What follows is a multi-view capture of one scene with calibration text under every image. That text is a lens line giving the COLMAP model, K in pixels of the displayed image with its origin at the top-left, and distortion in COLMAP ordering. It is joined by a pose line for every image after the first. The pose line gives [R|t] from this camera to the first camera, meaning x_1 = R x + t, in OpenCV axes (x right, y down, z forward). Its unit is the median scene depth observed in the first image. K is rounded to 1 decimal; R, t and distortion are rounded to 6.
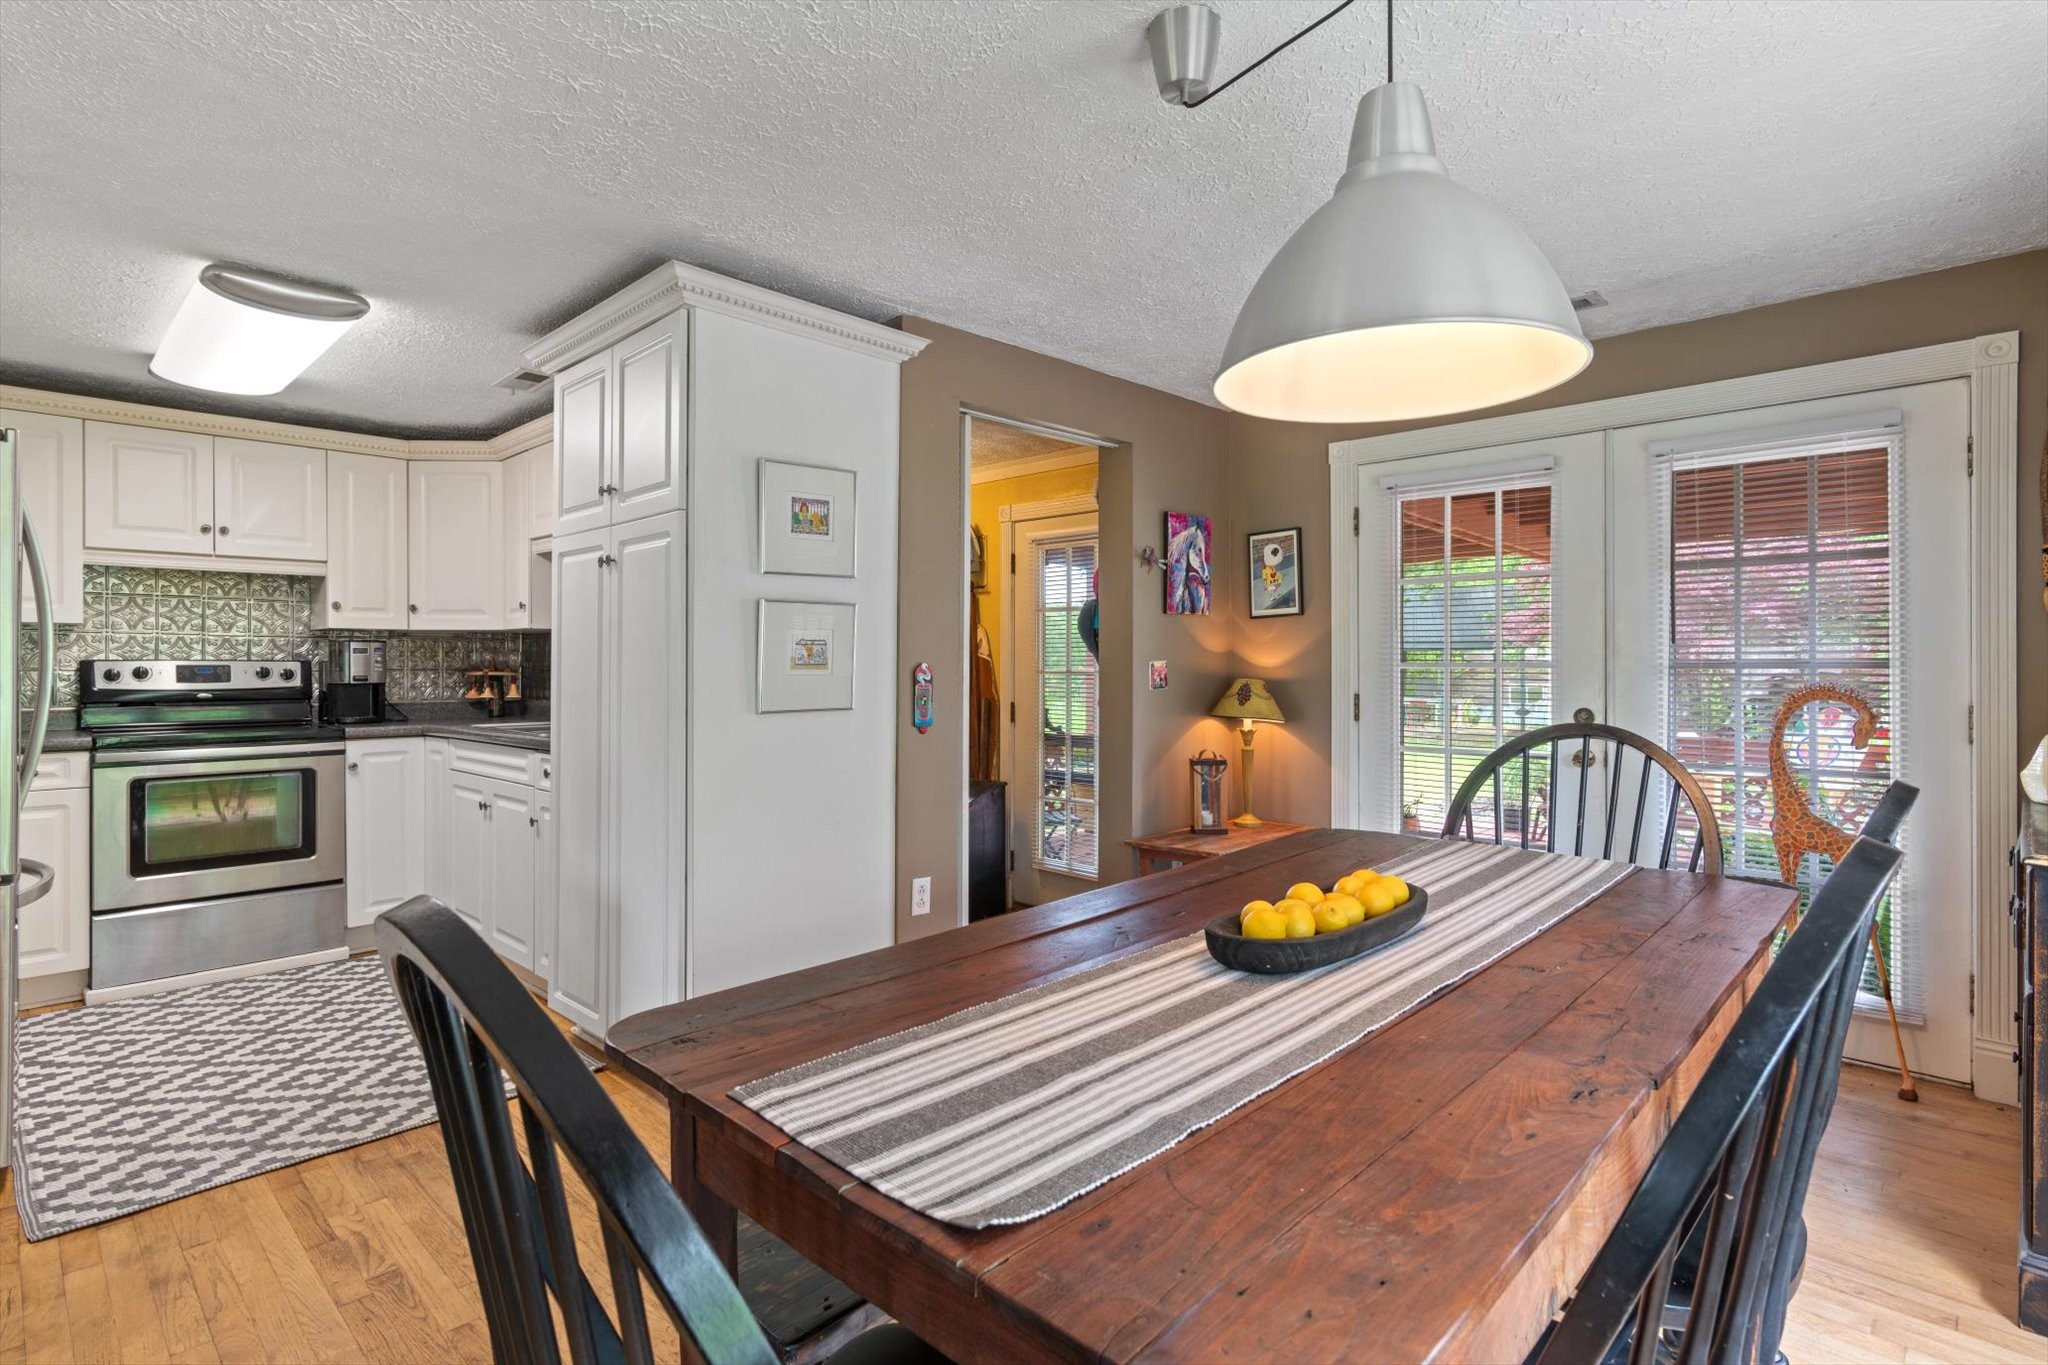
lens RADIAL K [[999.0, 0, 1032.4], [0, 999.0, 667.6], [0, 0, 1]] dist [-0.000780, 0.000554]
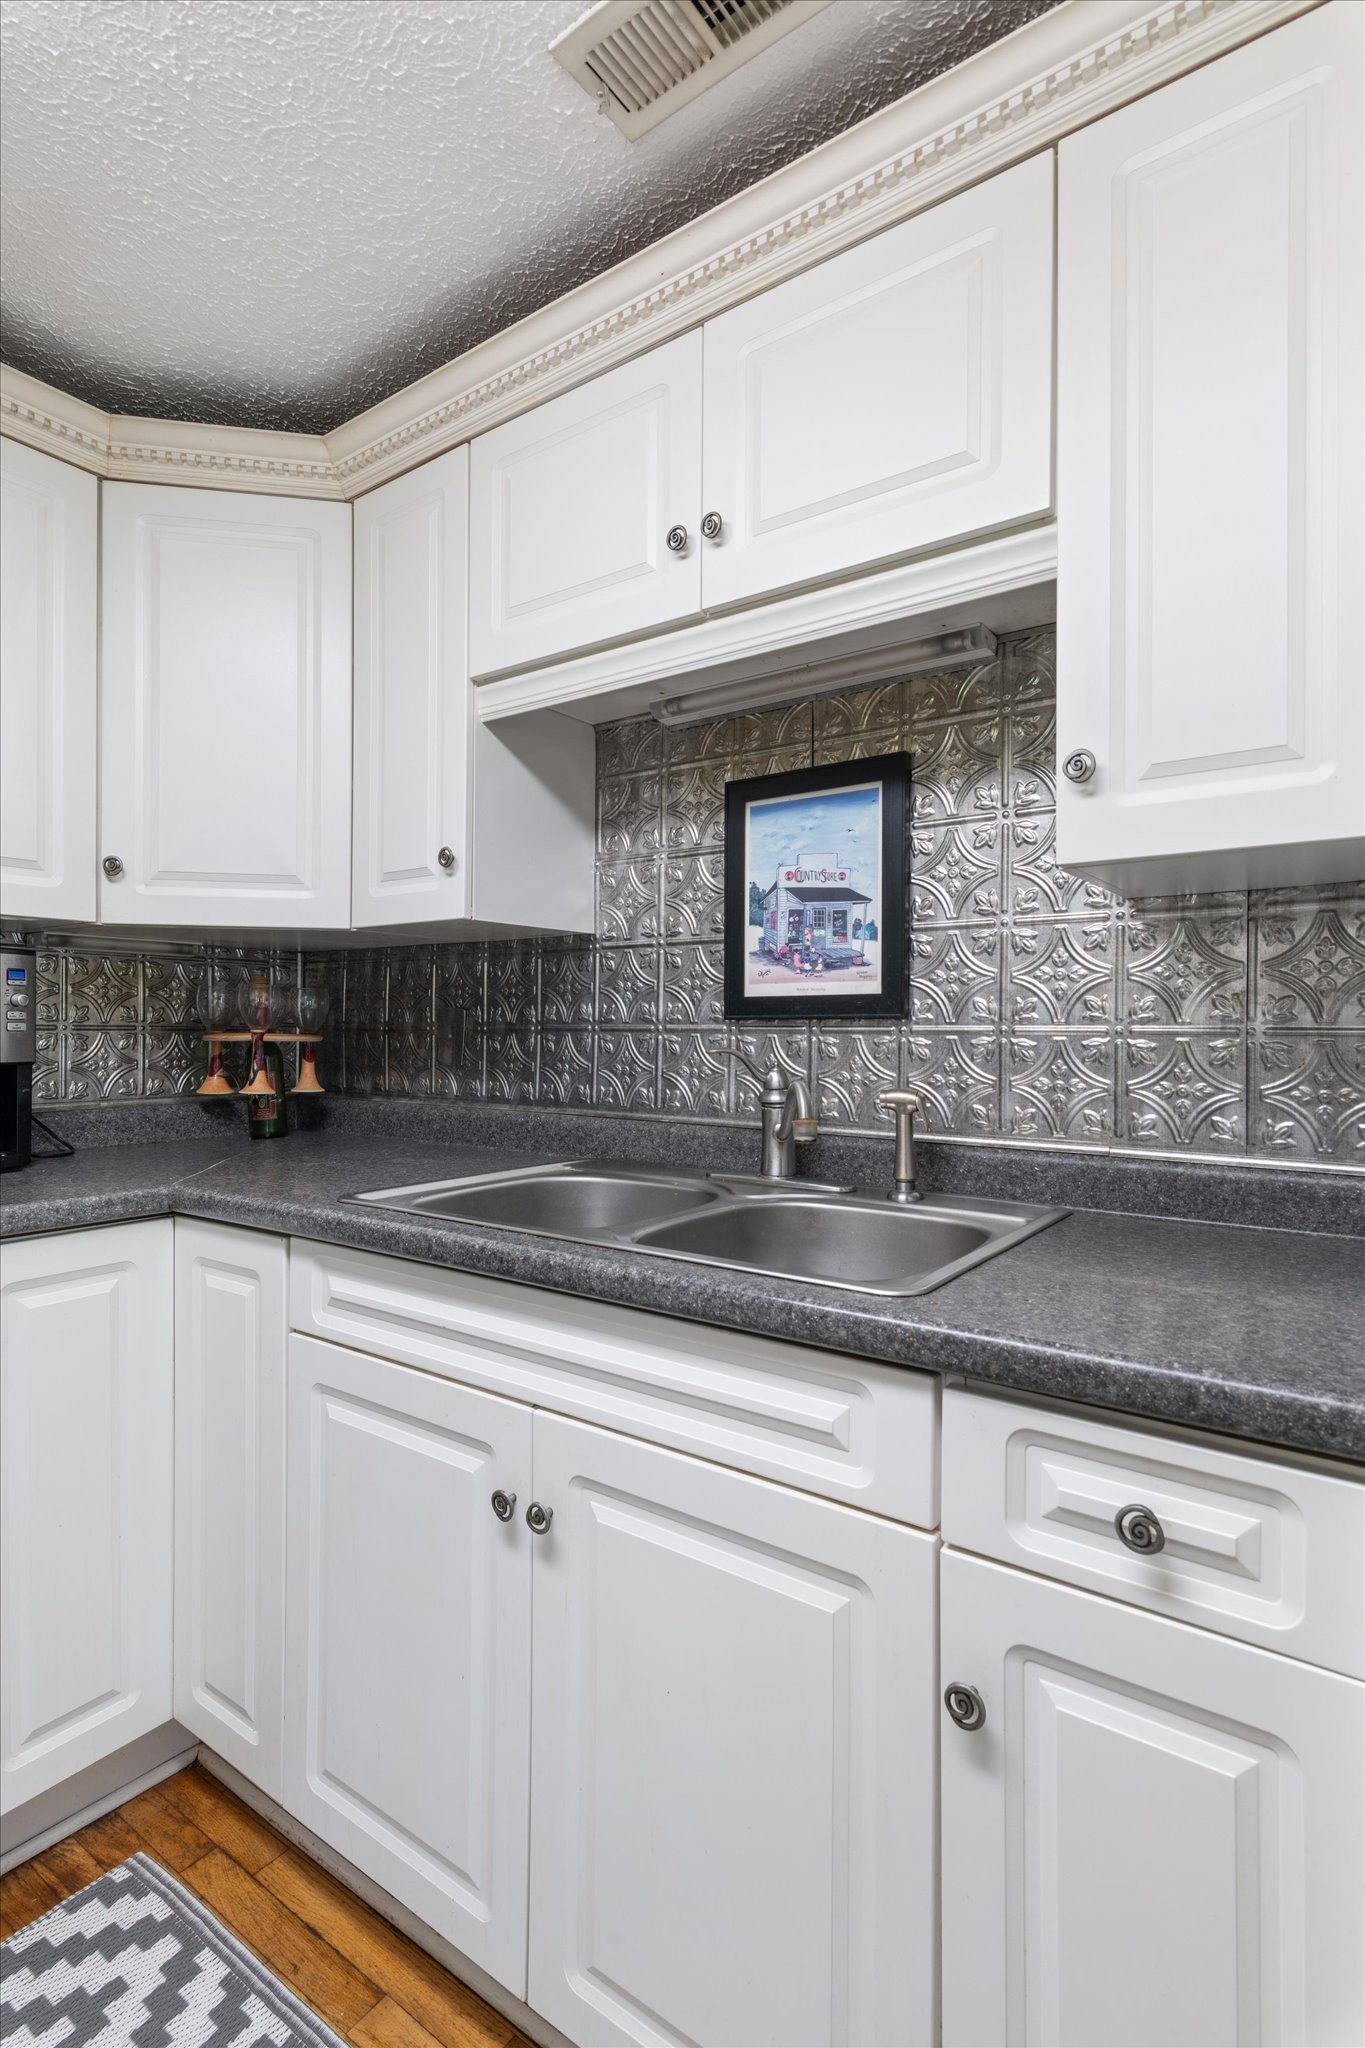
lens RADIAL K [[999.0, 0, 680.1], [0, 999.0, 1025.9], [0, 0, 1]] dist [-0.000780, 0.000554]
pose [[0.992367, 0.007469, 0.123091, -0.488572], [-0.007074, 0.999968, -0.003647, 0.001326], [-0.123114, 0.002748, 0.992389, 0.644244]]
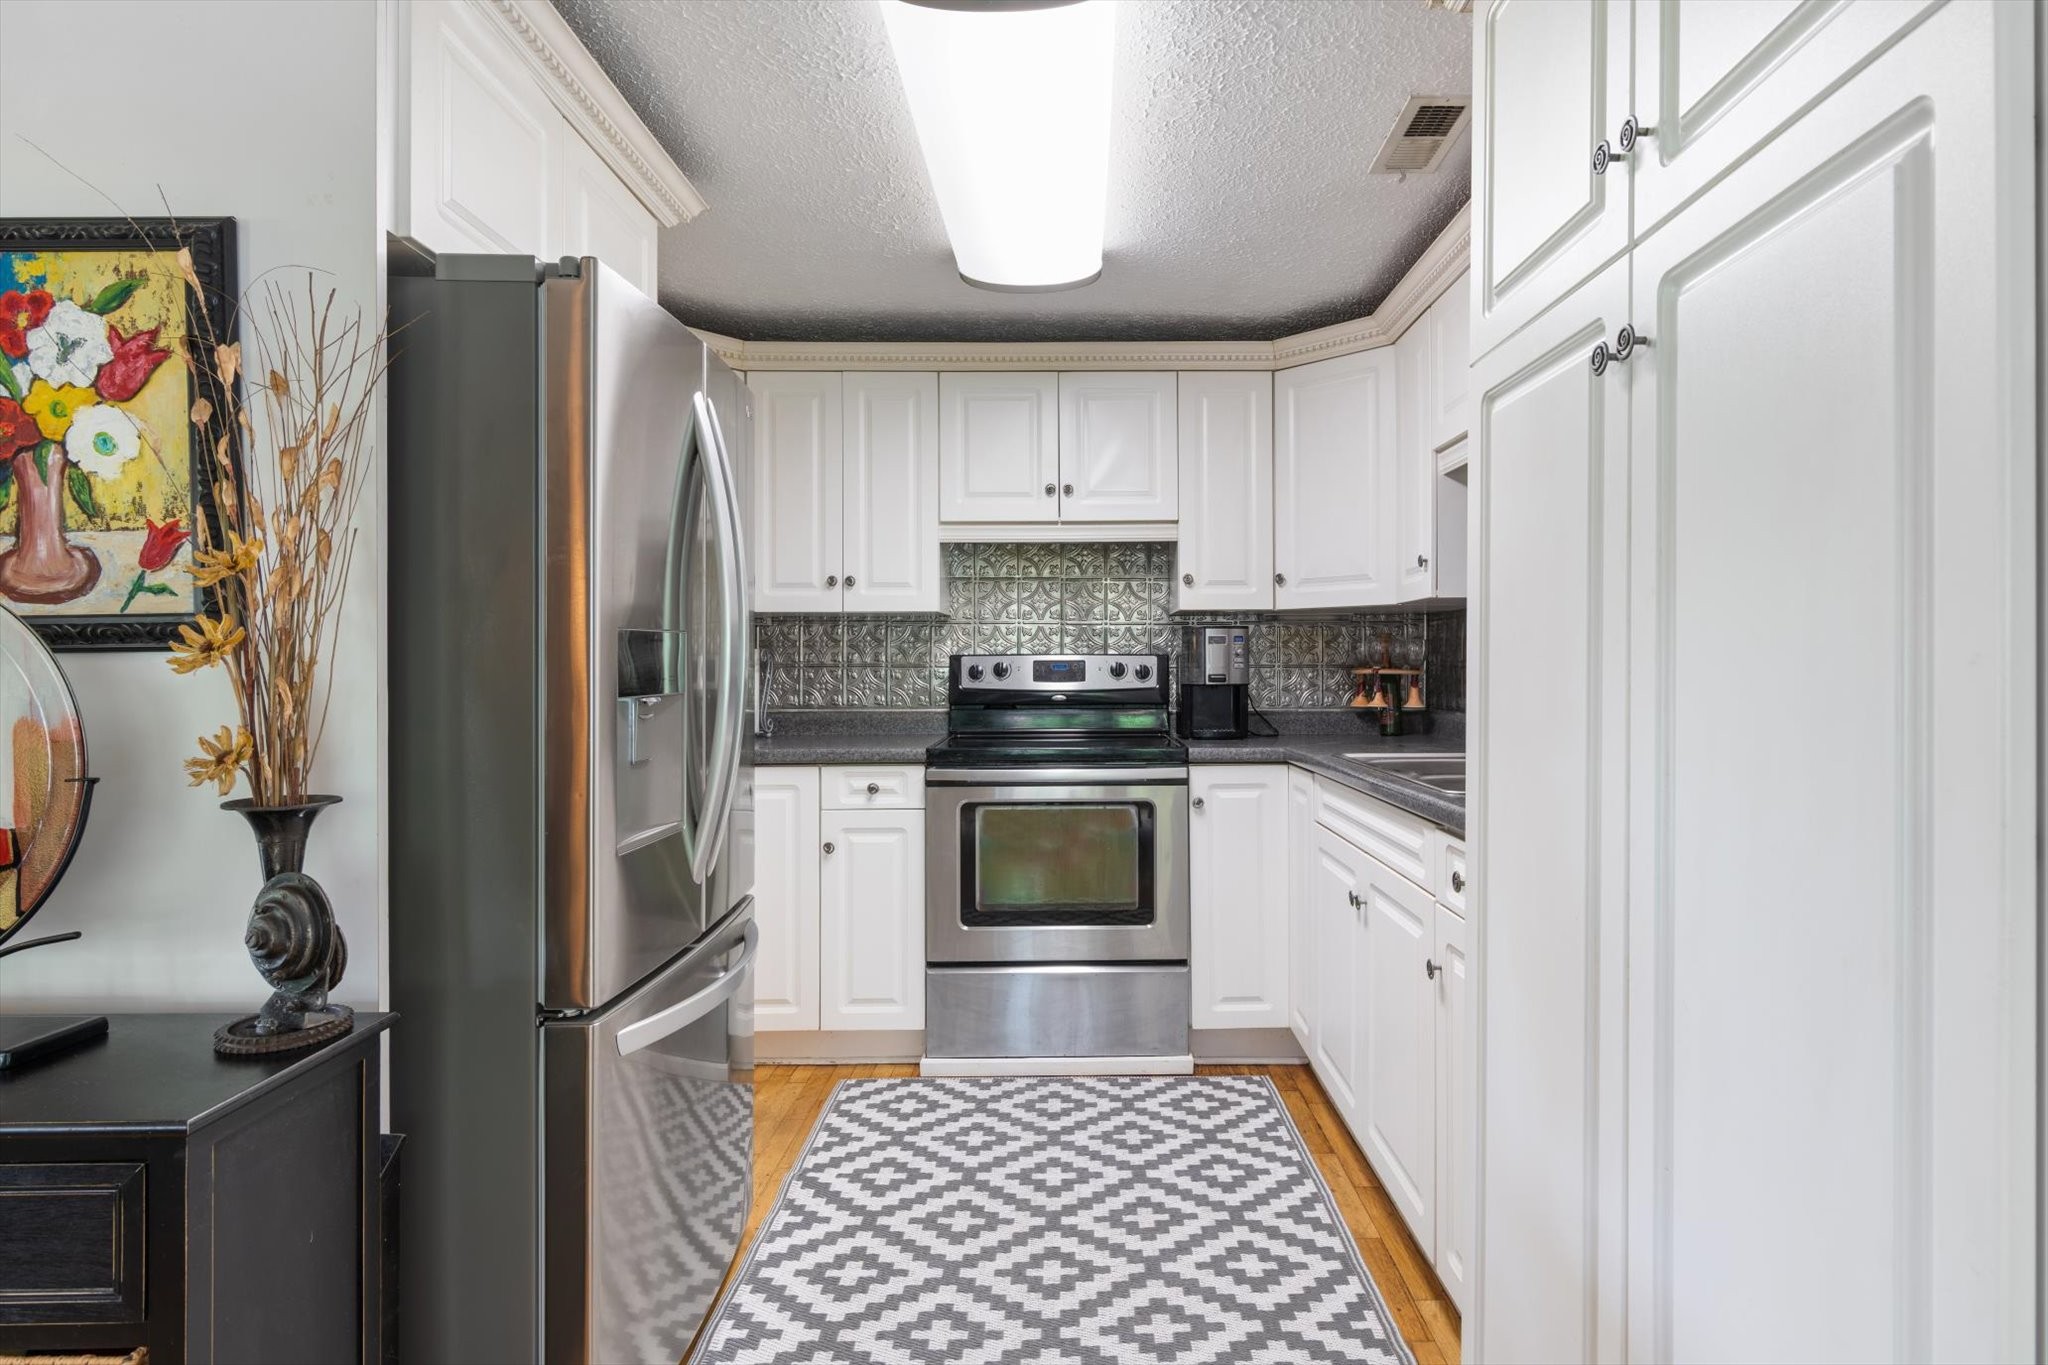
lens RADIAL K [[1037.0, 0, 1070.2], [0, 1037.0, 664.4], [0, 0, 1]] dist [-0.002941, 0.000190]
pose [[0.684641, -0.001944, -0.728878, -0.202001], [0.001752, 0.999998, -0.001022, 0.001642], [0.728879, -0.000577, 0.684643, 0.421315]]
